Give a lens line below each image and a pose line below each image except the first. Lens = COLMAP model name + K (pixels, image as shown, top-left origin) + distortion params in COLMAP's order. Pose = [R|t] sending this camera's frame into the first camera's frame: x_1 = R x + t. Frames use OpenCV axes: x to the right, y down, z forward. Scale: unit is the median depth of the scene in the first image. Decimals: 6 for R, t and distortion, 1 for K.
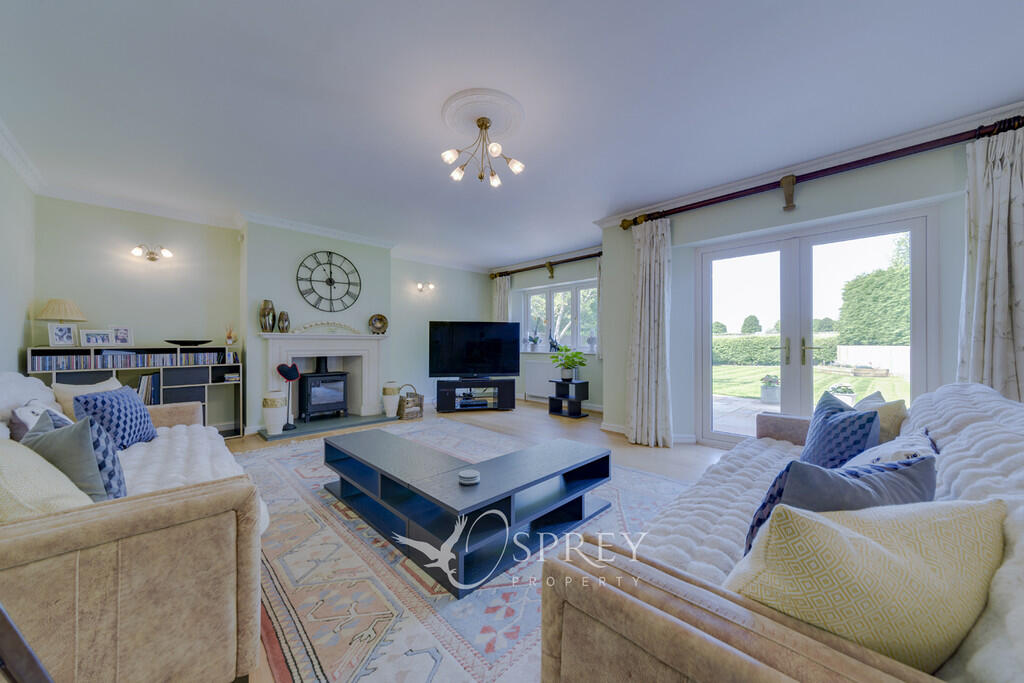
lens RADIAL K [[359.6, 0, 510.6], [0, 359.6, 348.4], [0, 0, 1]] dist [0.003602, 0.000103]
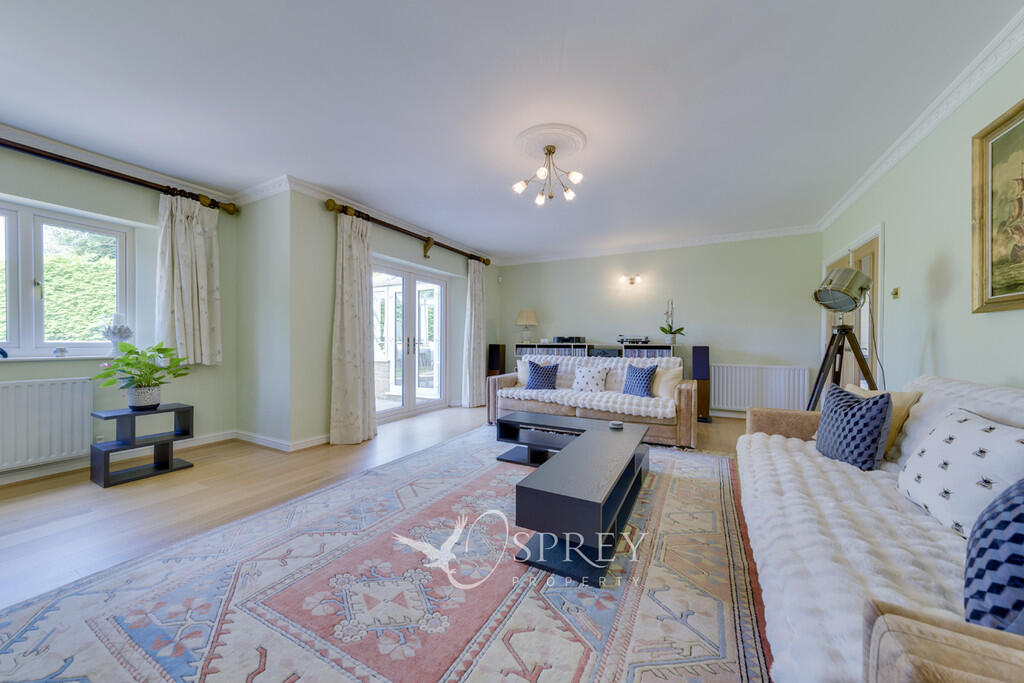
lens RADIAL K [[359.6, 0, 512.1], [0, 359.6, 342.7], [0, 0, 1]] dist [0.003602, 0.000103]
pose [[-0.298669, -0.004131, 0.954348, -0.680385], [0.005781, 0.999964, 0.006138, -0.009516], [-0.954339, 0.007350, -0.298634, 0.865681]]
